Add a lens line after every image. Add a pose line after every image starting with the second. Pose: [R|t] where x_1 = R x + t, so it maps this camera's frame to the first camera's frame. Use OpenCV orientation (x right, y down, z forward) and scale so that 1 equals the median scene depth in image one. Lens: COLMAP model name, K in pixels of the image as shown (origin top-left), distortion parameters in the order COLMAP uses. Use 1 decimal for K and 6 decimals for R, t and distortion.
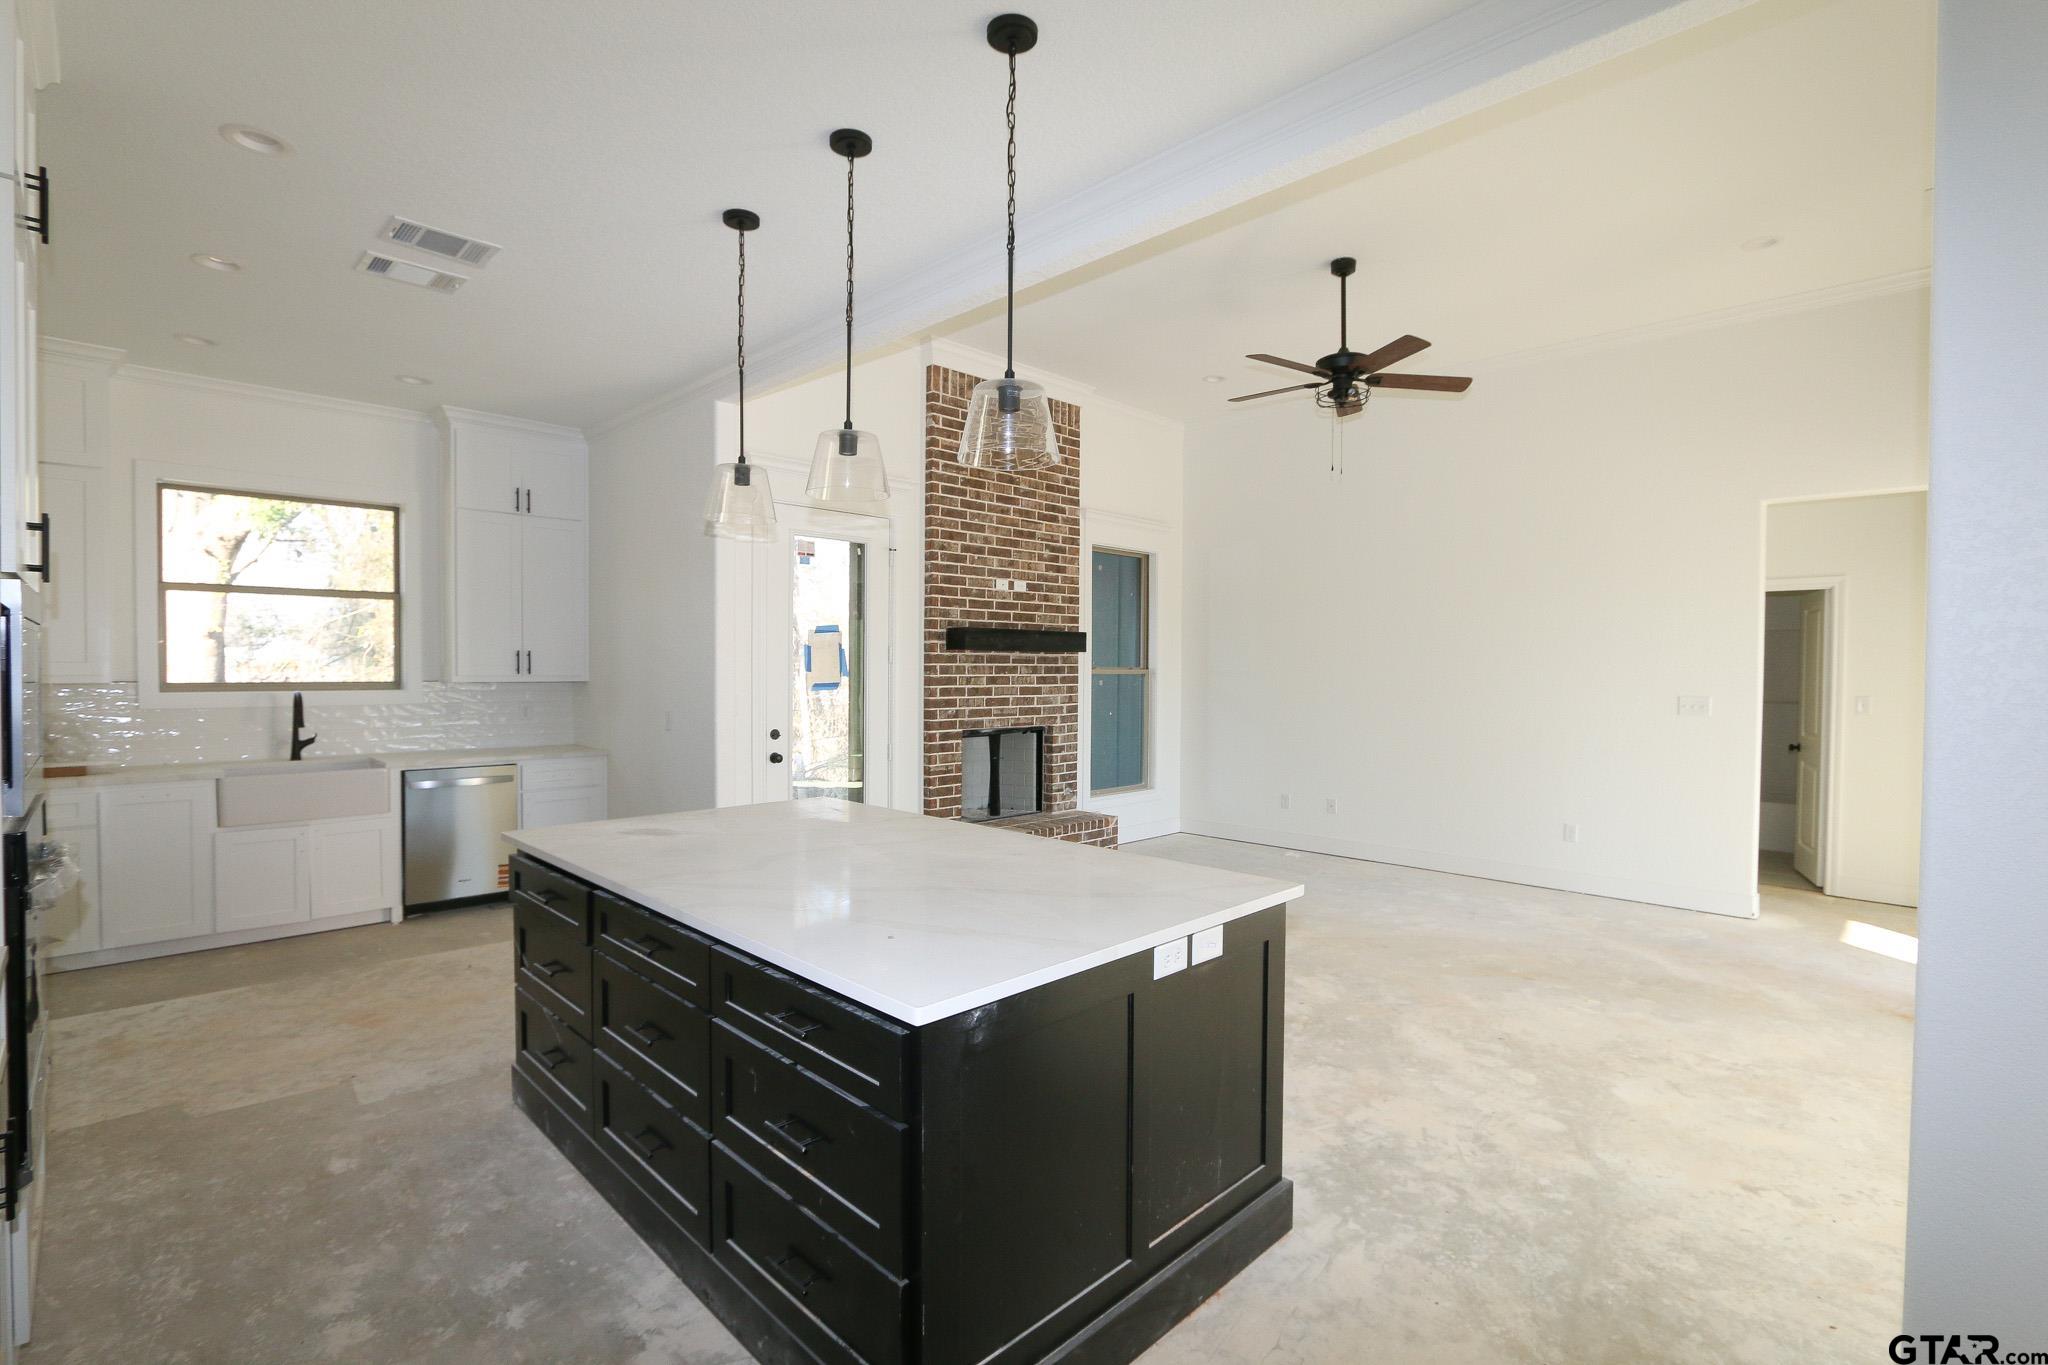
lens RADIAL K [[939.1, 0, 1017.4], [0, 939.1, 683.7], [0, 0, 1]] dist [-0.022970, 0.004405]
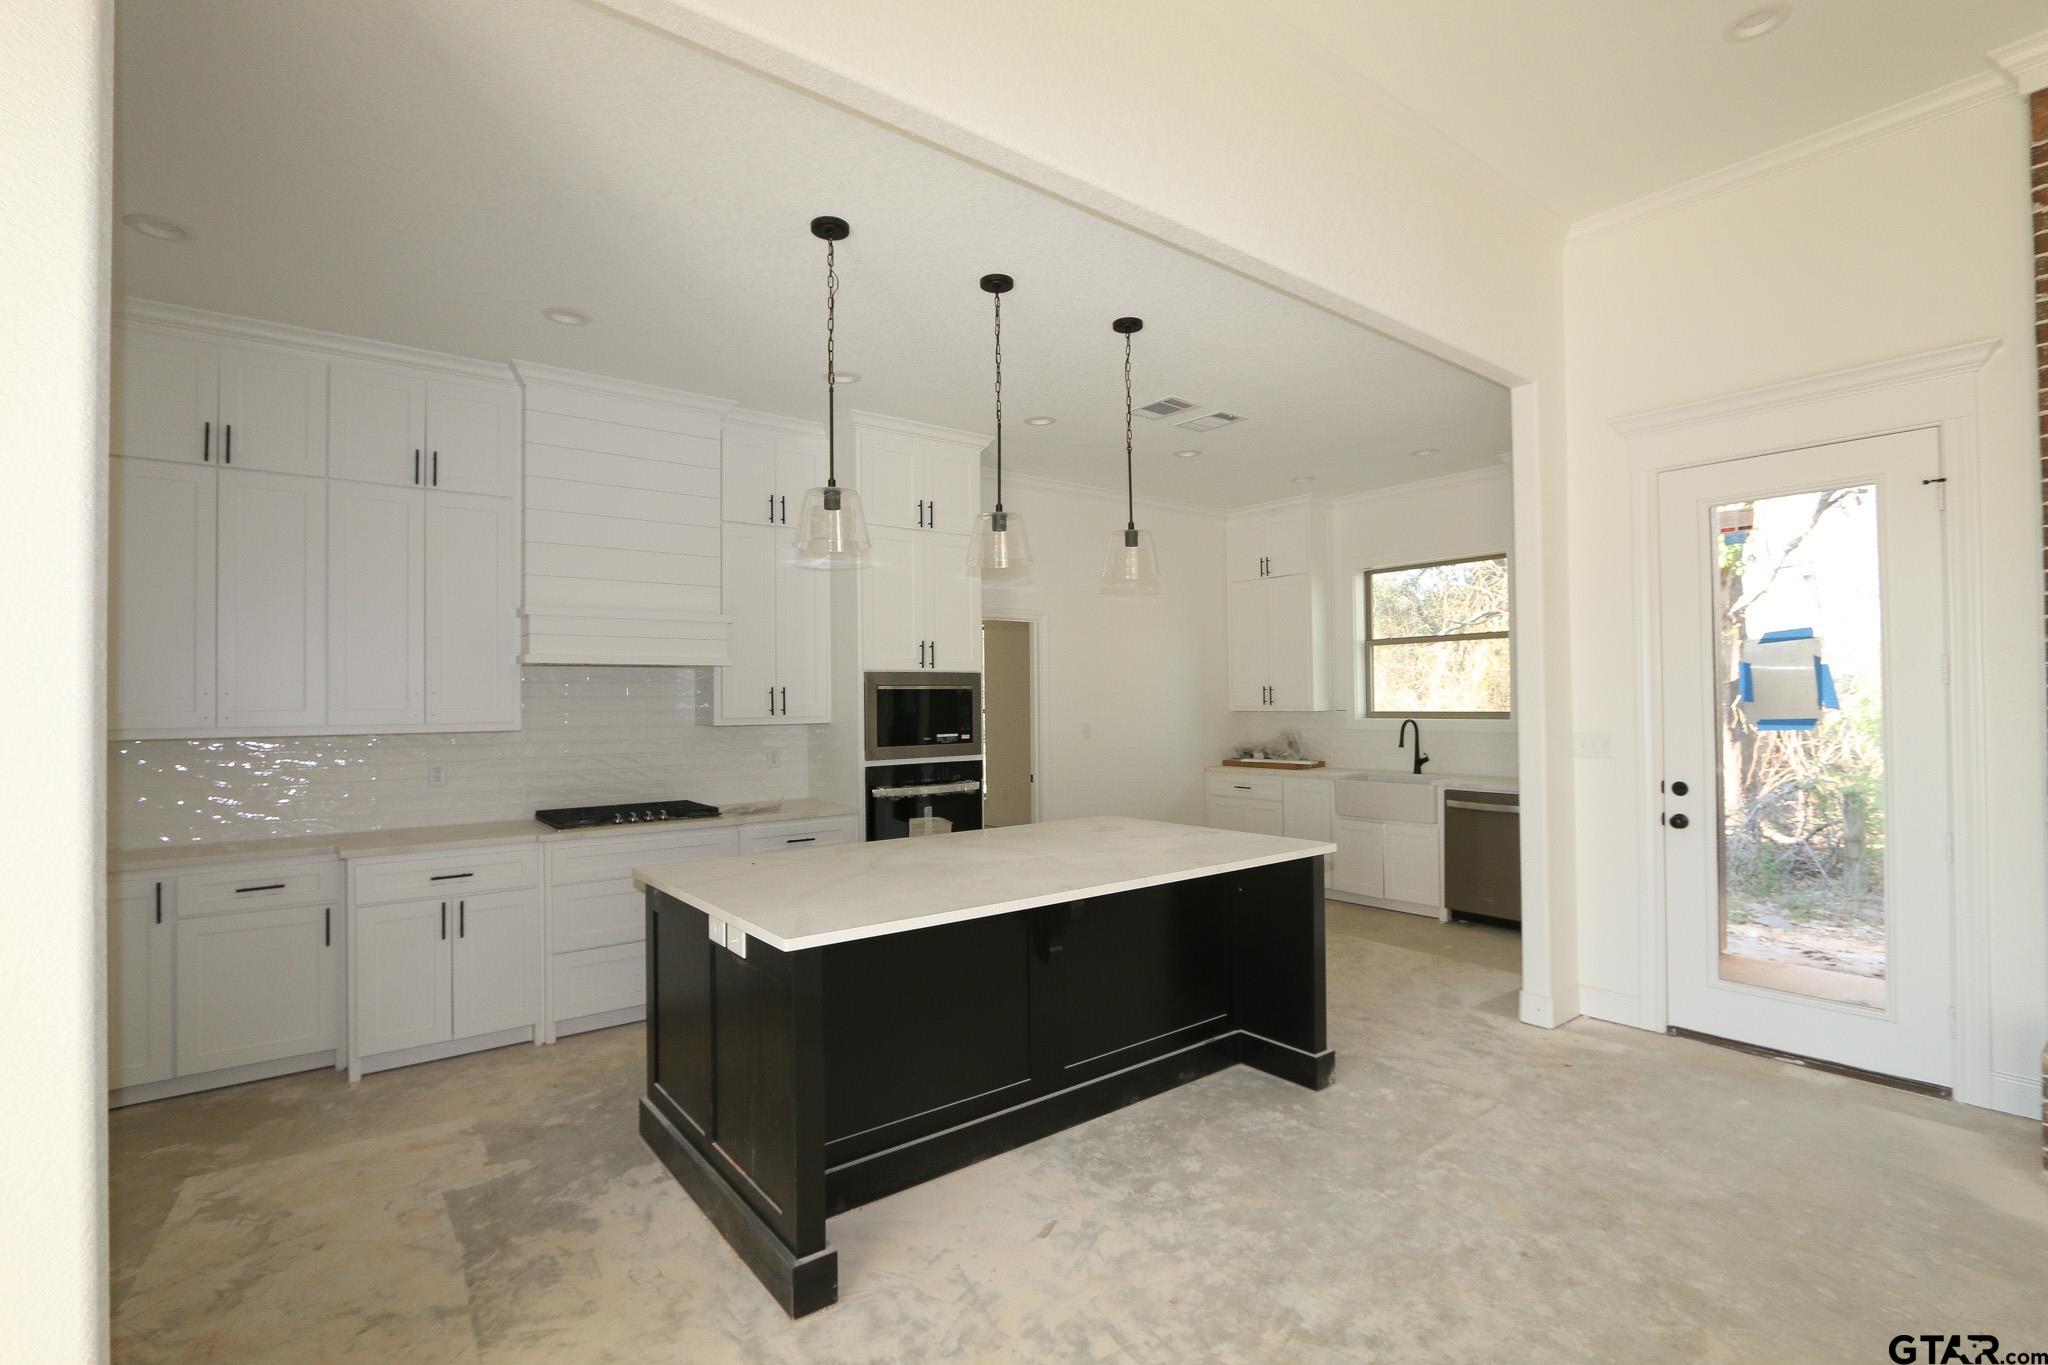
lens RADIAL K [[939.1, 0, 1017.9], [0, 939.1, 688.1], [0, 0, 1]] dist [-0.022970, 0.004405]
pose [[-0.116878, -0.017291, -0.992996, 0.498748], [-0.007060, 0.999838, -0.016579, -0.007977], [0.993121, 0.005073, -0.116981, 0.557429]]
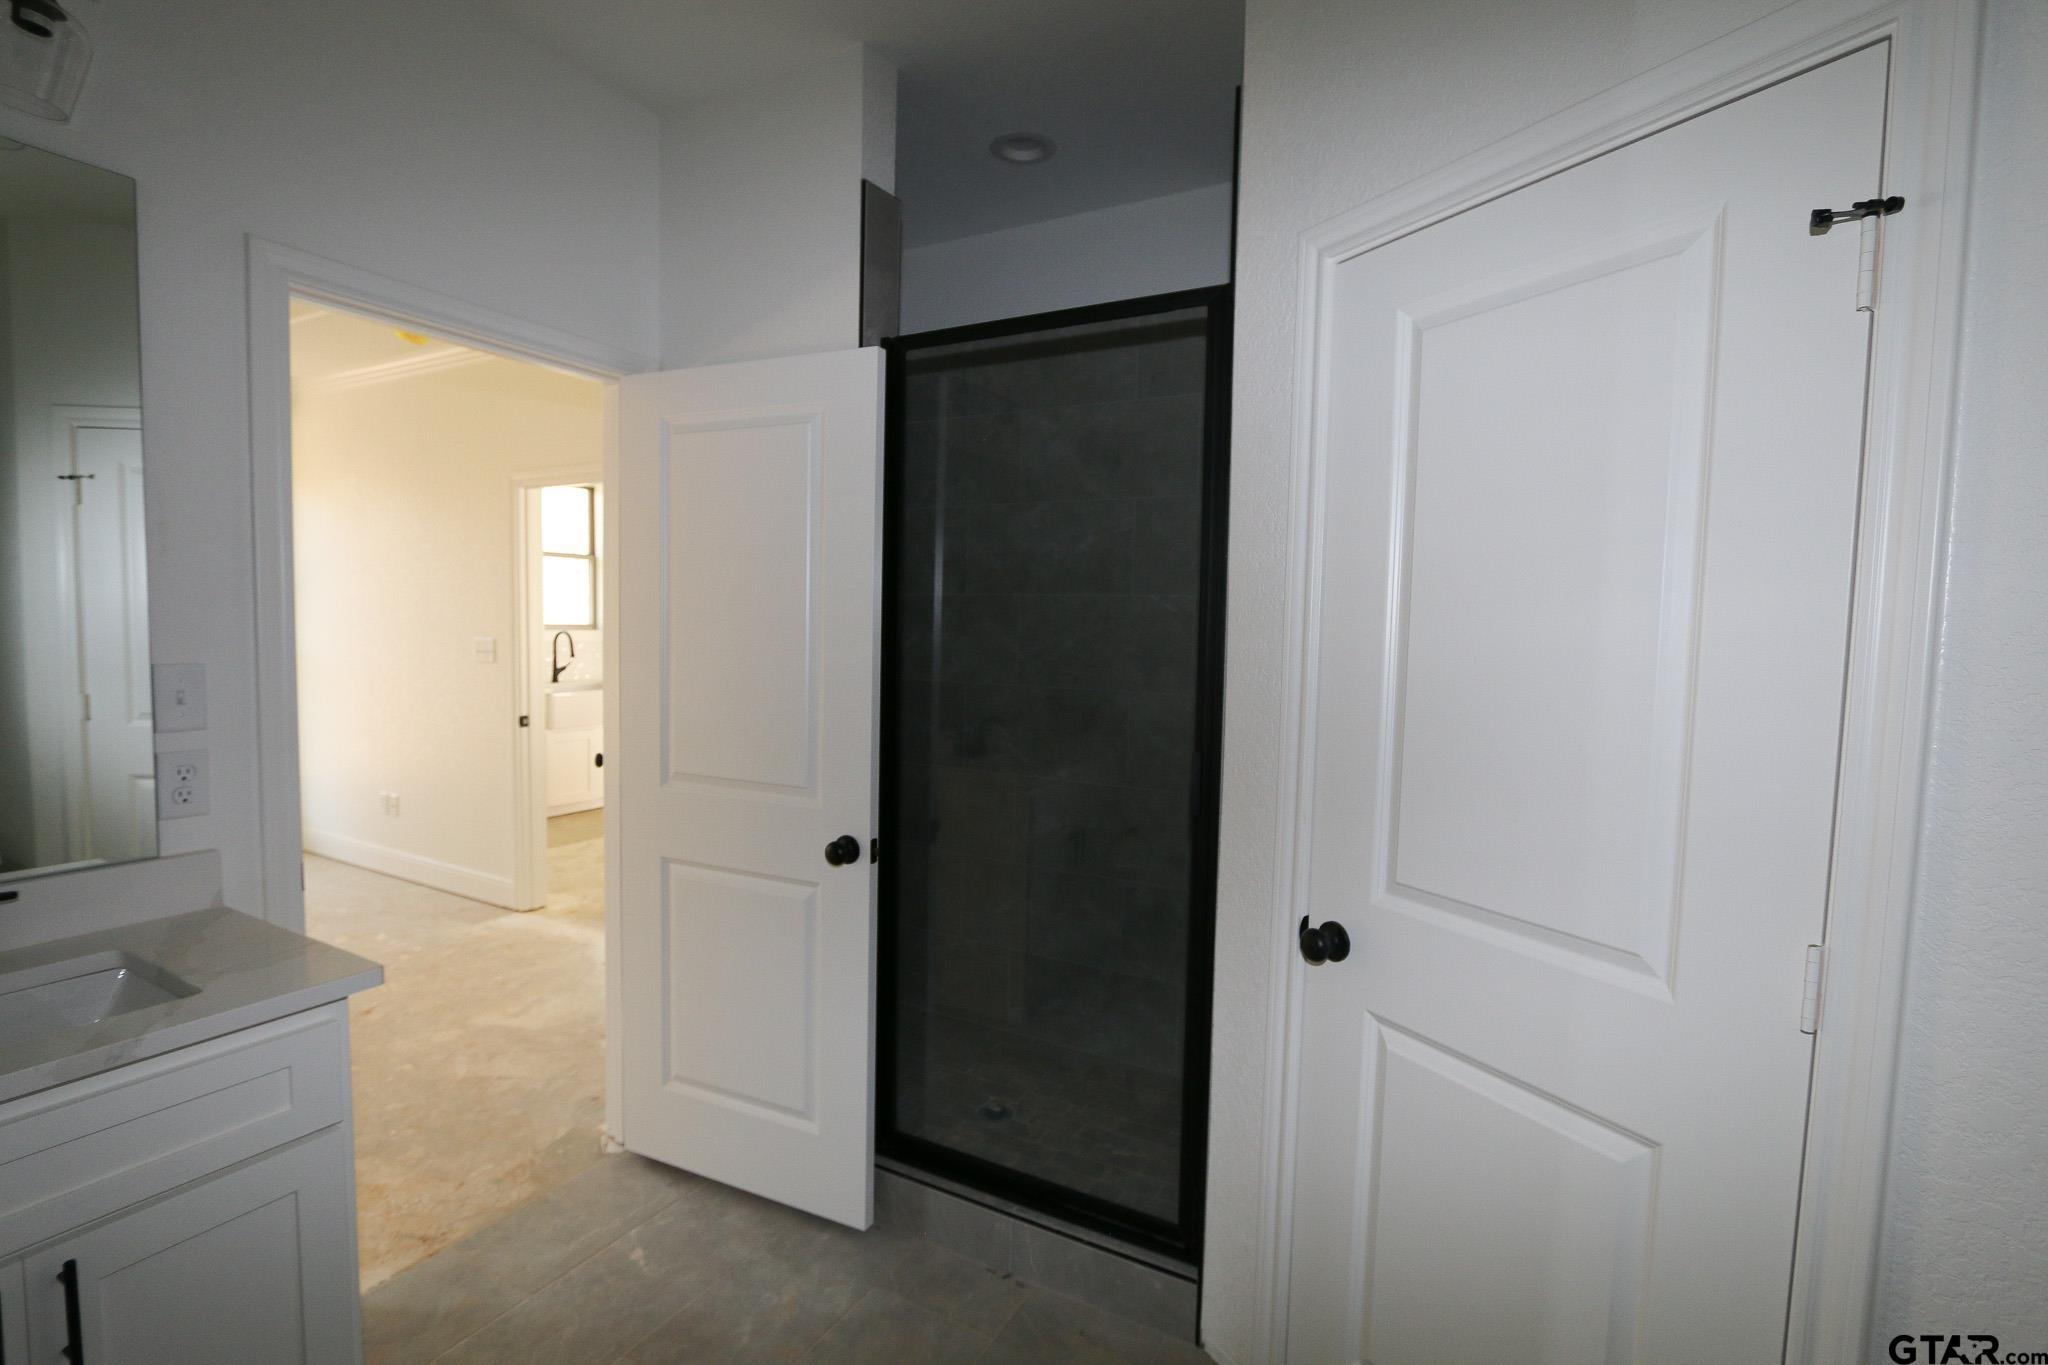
lens RADIAL K [[939.1, 0, 1029.3], [0, 939.1, 680.4], [0, 0, 1]] dist [-0.022970, 0.004405]
pose [[0.957206, -0.009324, 0.289256, -0.471452], [-0.006169, 0.998596, 0.052605, 0.004629], [-0.289341, -0.052138, 0.955805, -0.429933]]
